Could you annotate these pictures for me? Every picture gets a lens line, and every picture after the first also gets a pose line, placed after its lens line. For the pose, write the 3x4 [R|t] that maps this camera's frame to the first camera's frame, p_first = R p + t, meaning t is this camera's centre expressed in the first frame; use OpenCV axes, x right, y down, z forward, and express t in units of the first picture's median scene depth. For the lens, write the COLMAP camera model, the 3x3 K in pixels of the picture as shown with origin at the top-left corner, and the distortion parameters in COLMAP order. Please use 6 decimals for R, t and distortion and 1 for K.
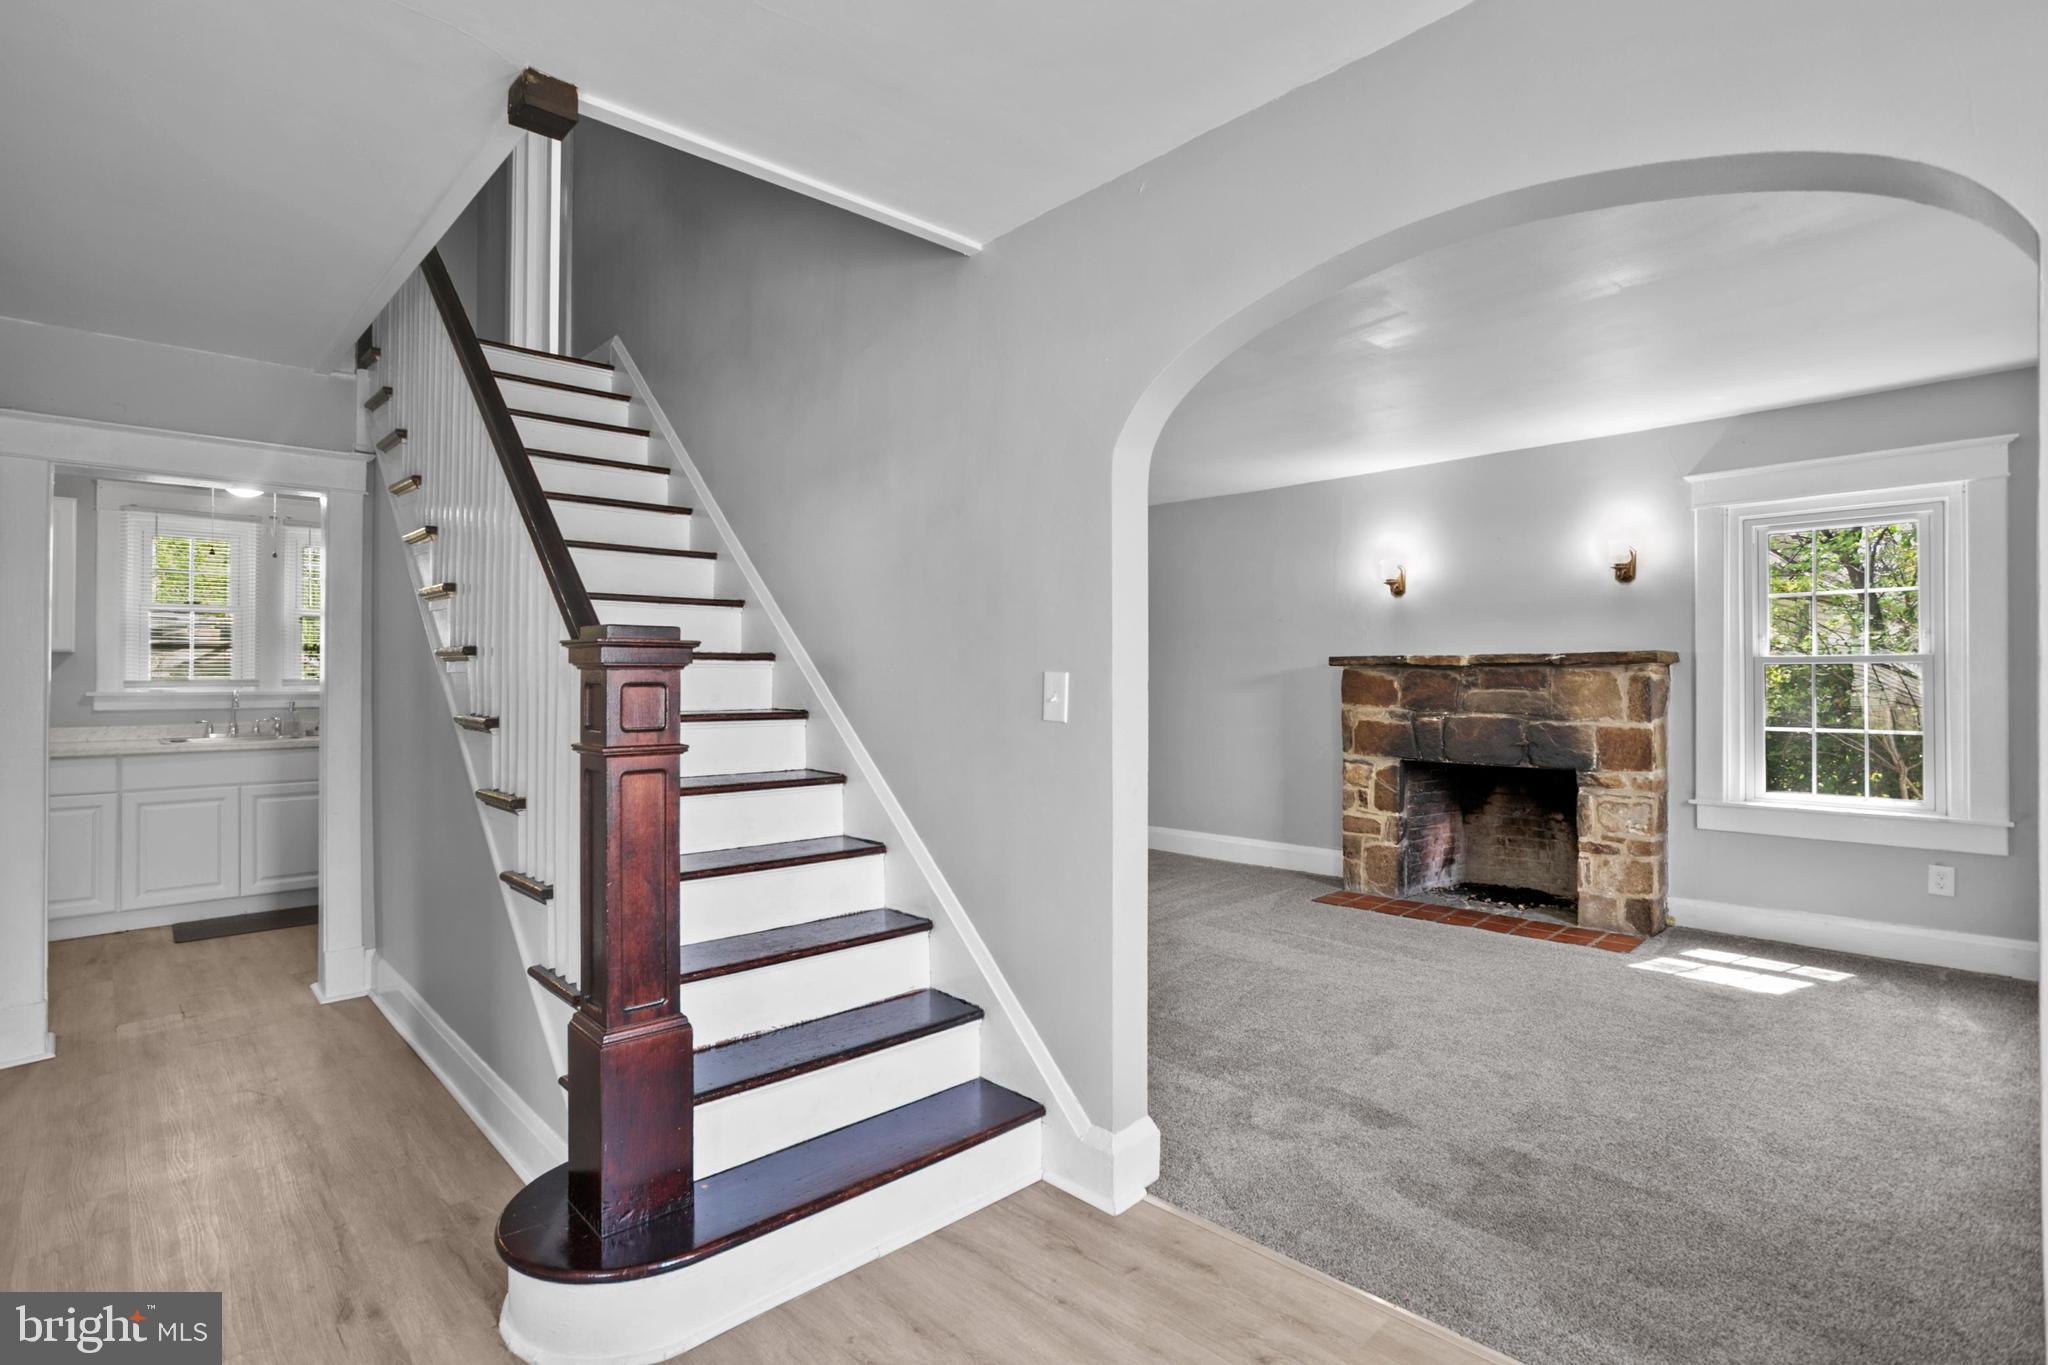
lens RADIAL K [[987.0, 0, 1019.1], [0, 987.0, 666.8], [0, 0, 1]] dist [-0.058750, 0.036383]
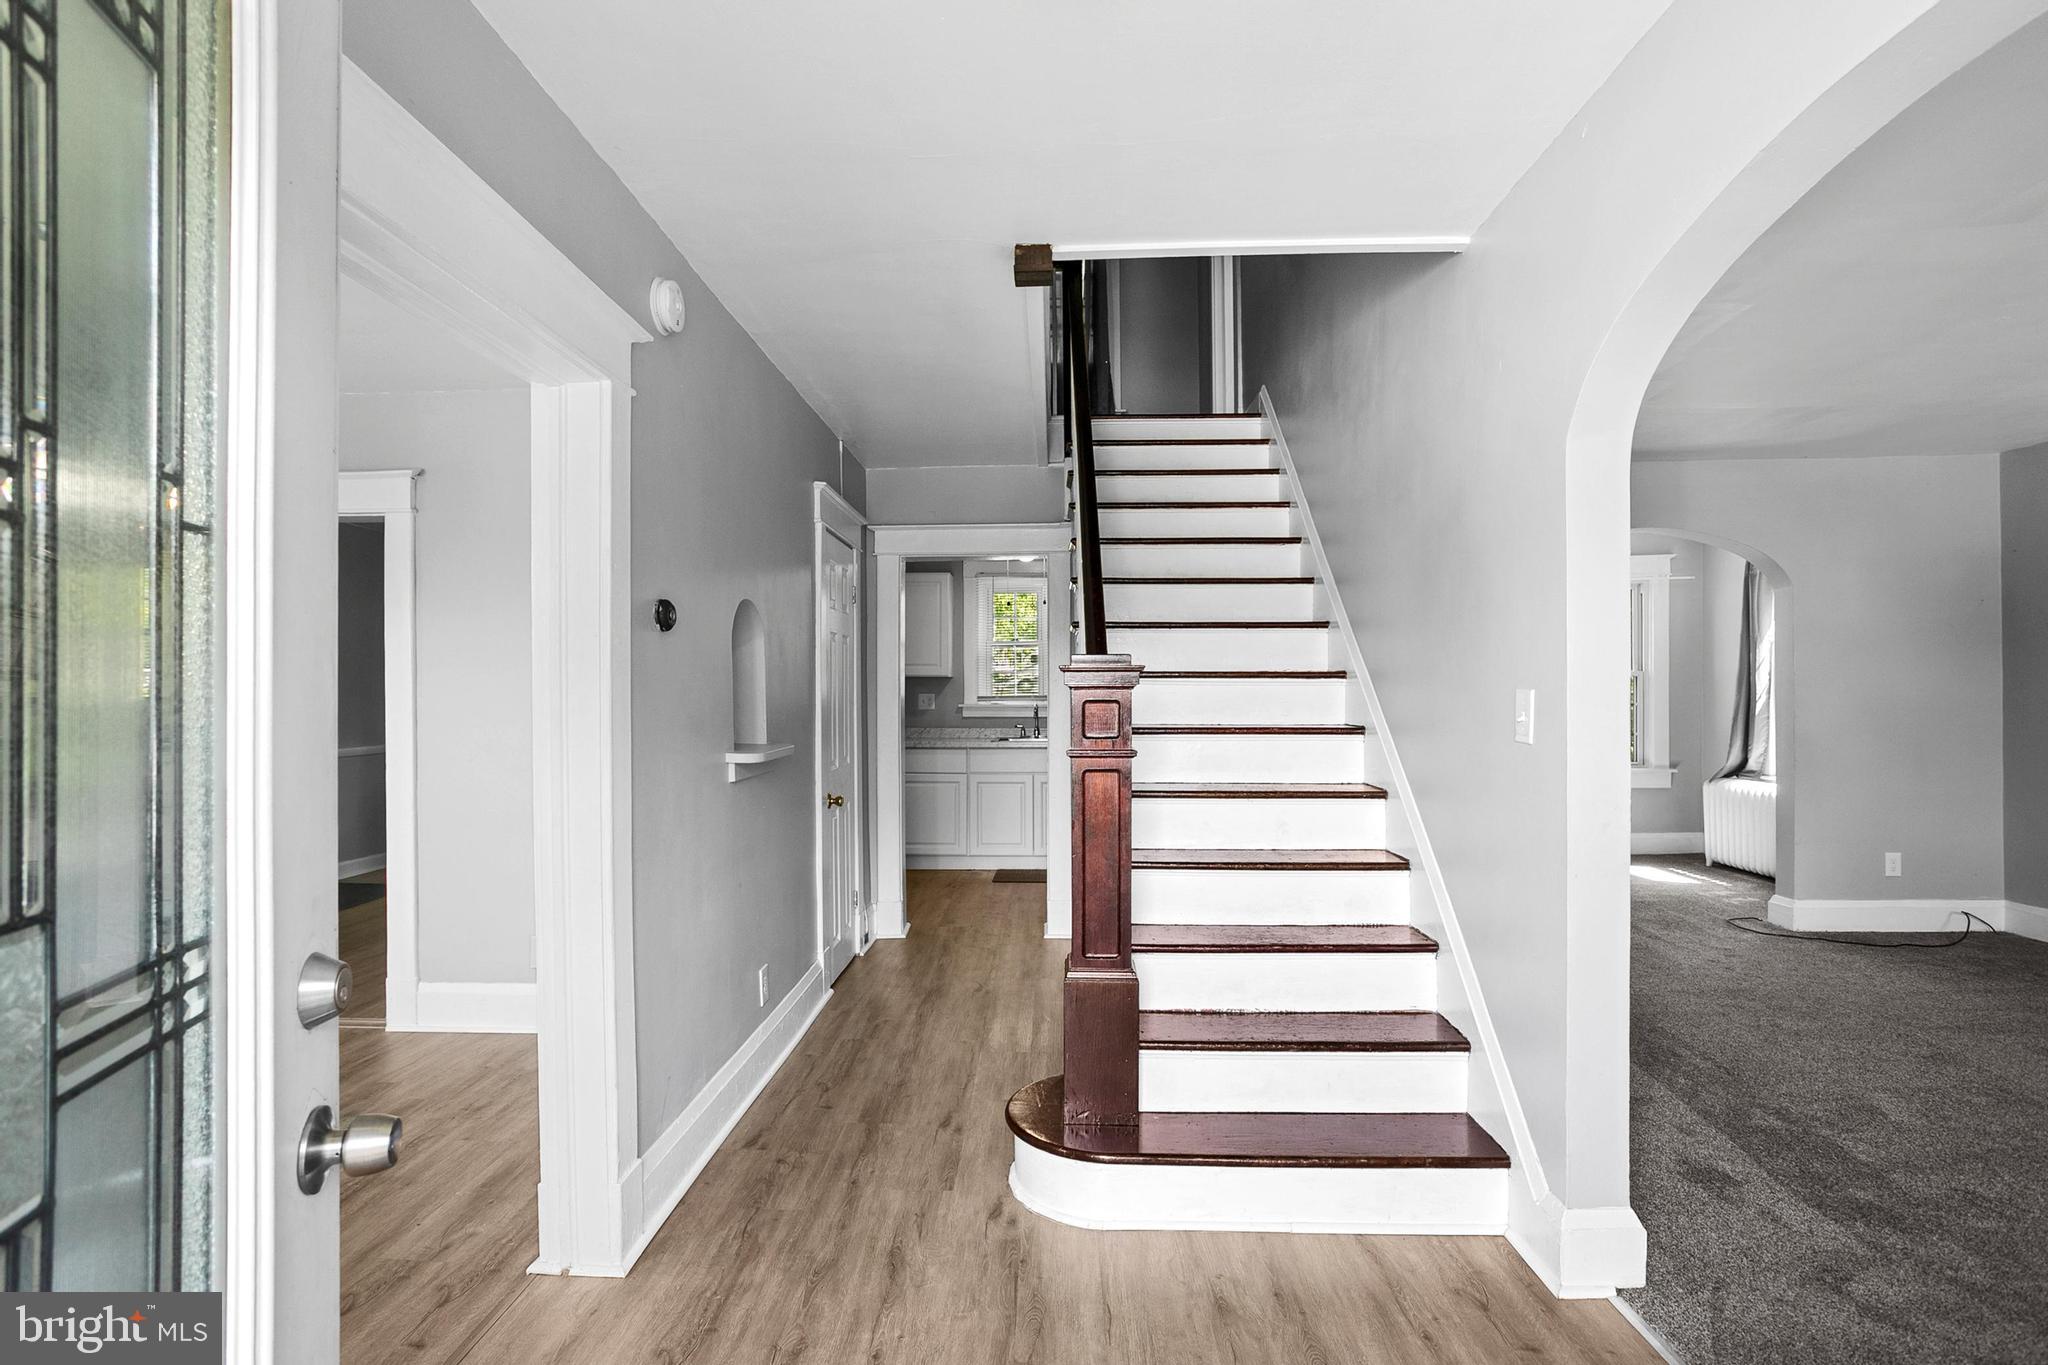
lens RADIAL K [[996.1, 0, 1020.9], [0, 996.1, 690.4], [0, 0, 1]] dist [-0.060406, 0.035134]
pose [[0.697639, -0.002887, -0.716444, 0.193385], [0.008940, 0.999949, 0.004676, -0.001030], [0.716394, -0.009667, 0.697629, 0.013746]]
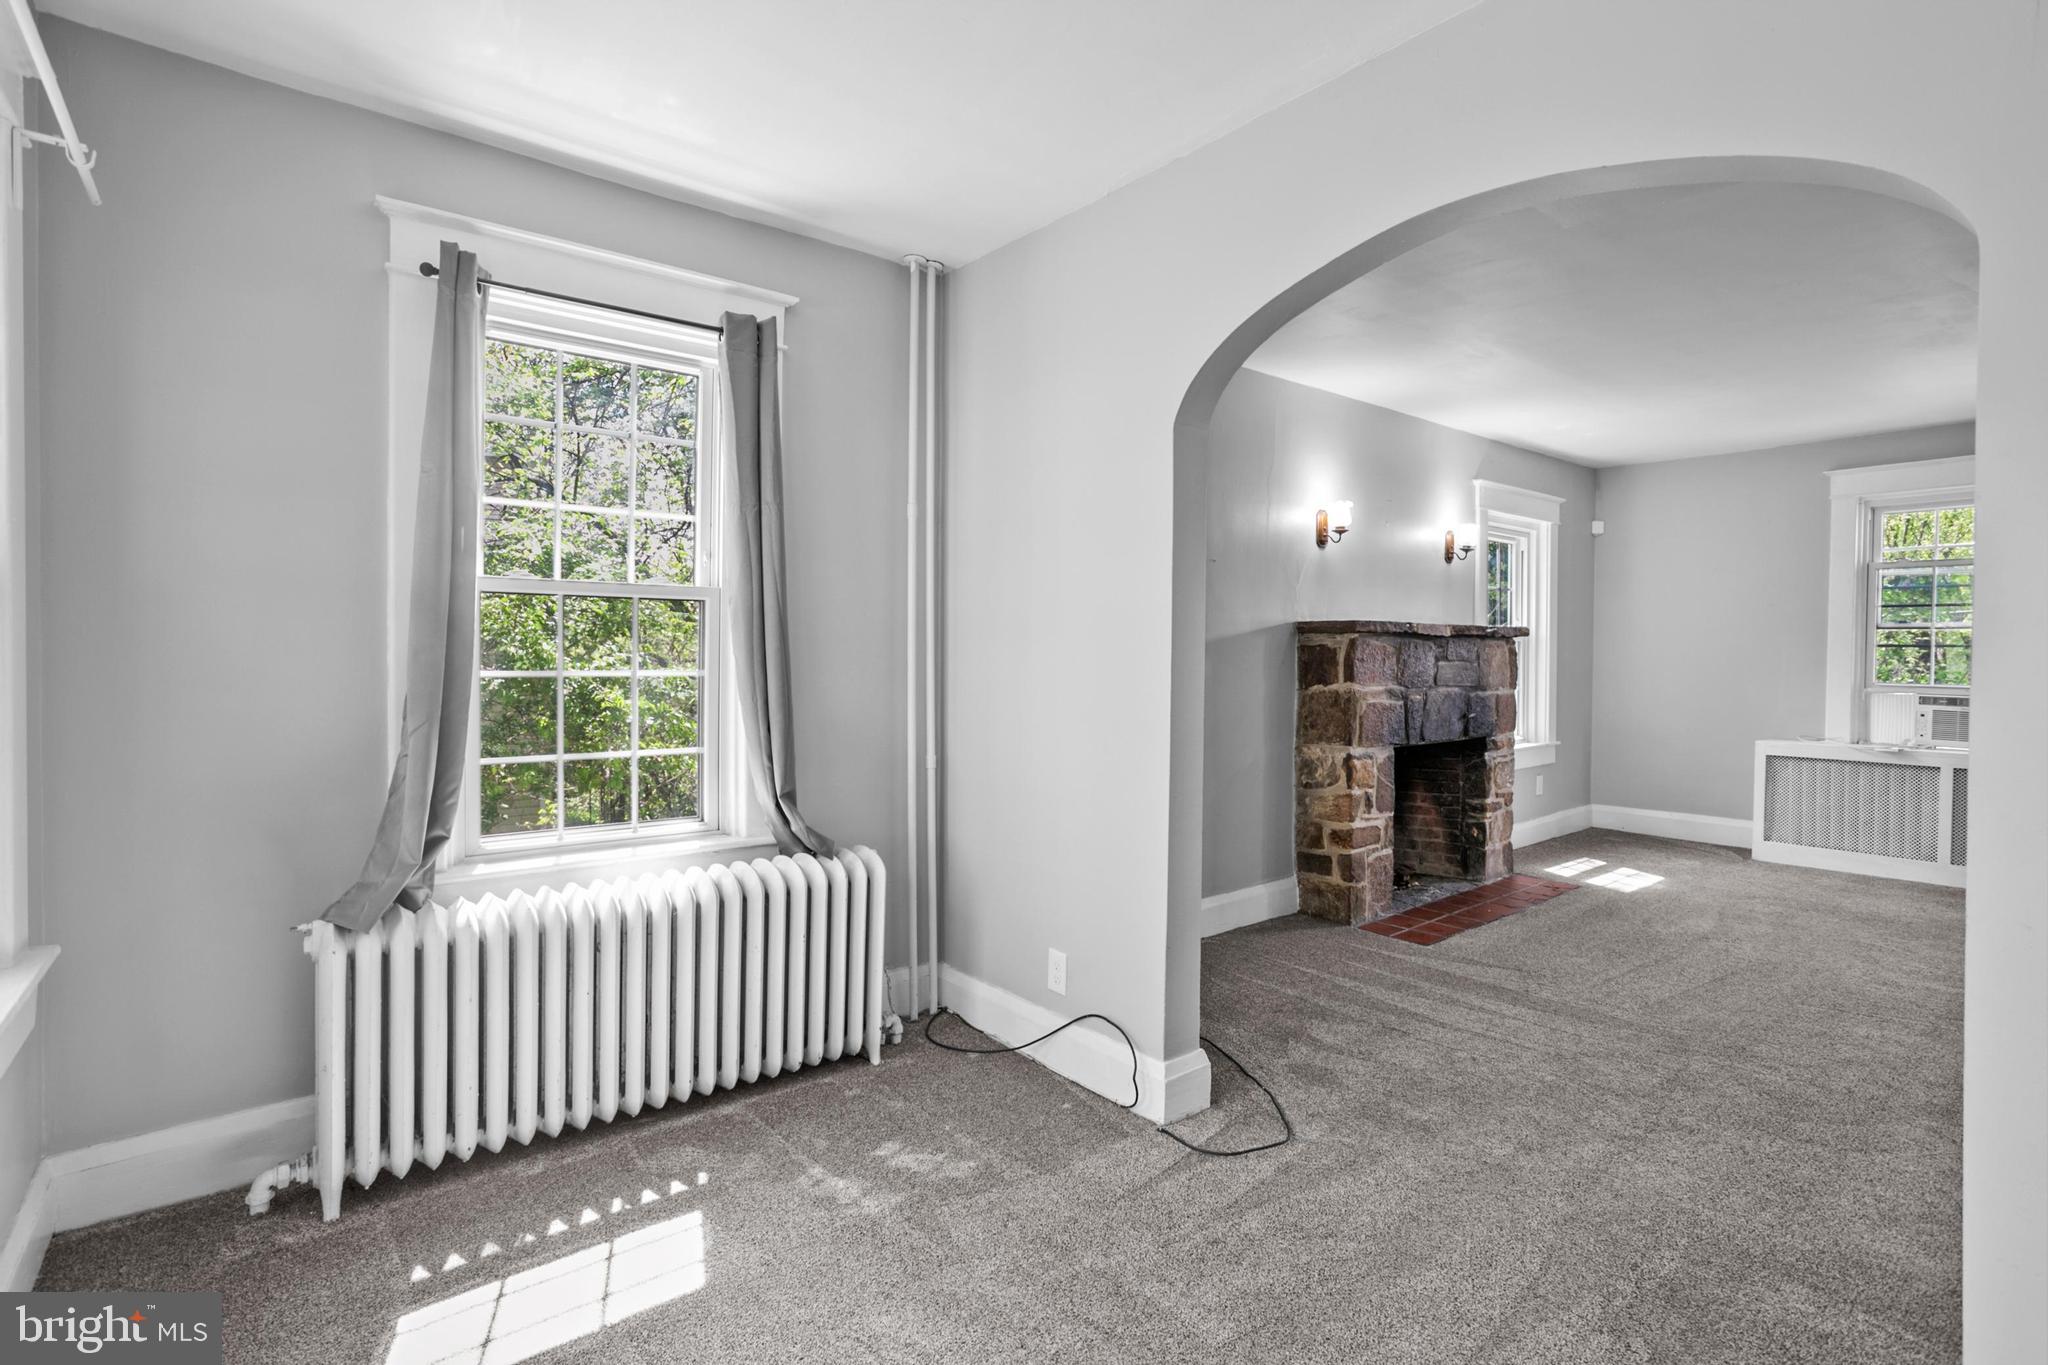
lens RADIAL K [[987.0, 0, 1019.1], [0, 987.0, 666.8], [0, 0, 1]] dist [-0.058750, 0.036383]
pose [[0.091645, -0.011432, 0.995726, -0.544534], [-0.010870, 0.999863, 0.012480, 0.022480], [-0.995732, -0.011967, 0.091508, 1.440215]]
